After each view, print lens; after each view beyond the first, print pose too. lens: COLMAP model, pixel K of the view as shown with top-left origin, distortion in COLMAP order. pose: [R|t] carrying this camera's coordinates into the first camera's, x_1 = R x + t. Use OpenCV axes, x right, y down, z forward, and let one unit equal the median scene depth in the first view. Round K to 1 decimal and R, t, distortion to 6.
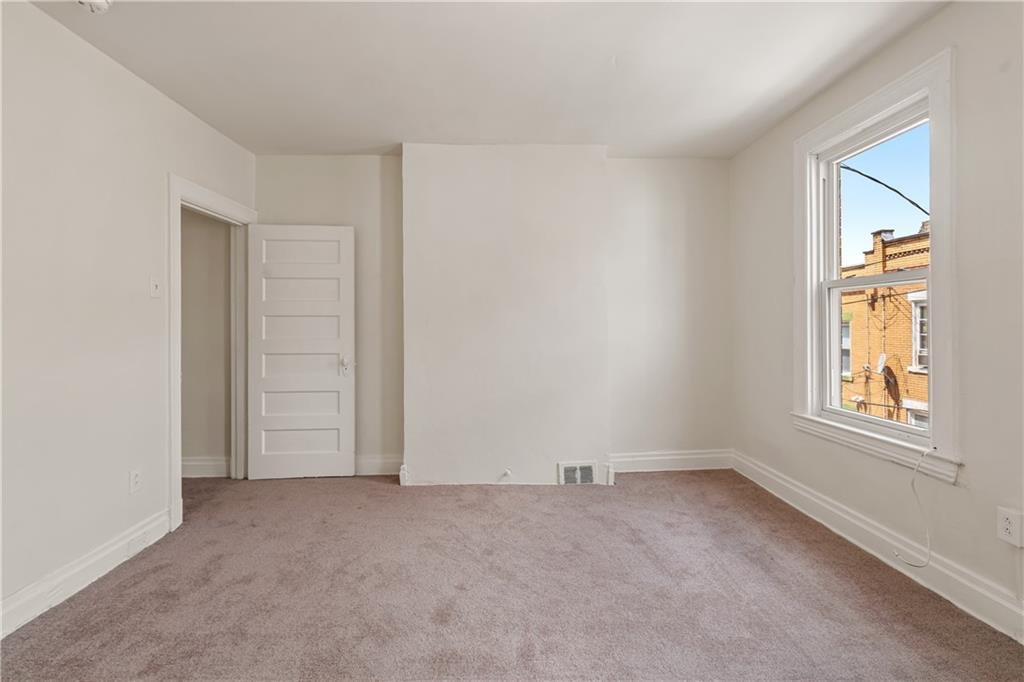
lens RADIAL K [[464.3, 0, 522.2], [0, 464.3, 320.4], [0, 0, 1]] dist [-0.012124, 0.004909]
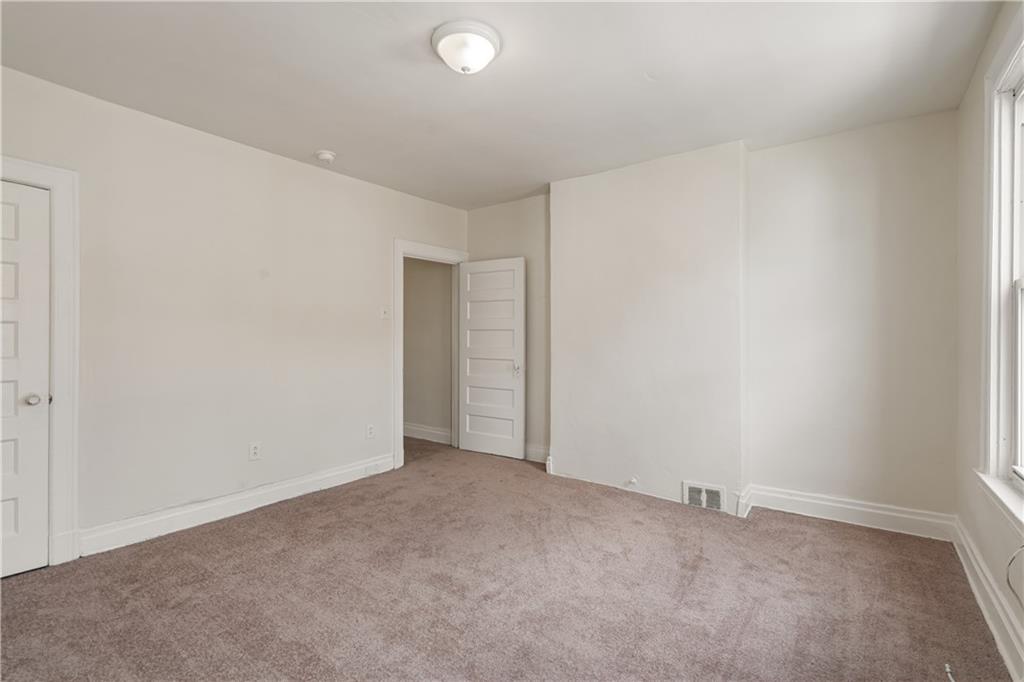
lens RADIAL K [[464.3, 0, 515.0], [0, 464.3, 334.2], [0, 0, 1]] dist [-0.012124, 0.004909]
pose [[0.782982, 0.006113, -0.622014, 0.415902], [-0.002844, 0.999976, 0.006247, -0.005866], [0.622037, -0.003122, 0.782981, 0.021744]]
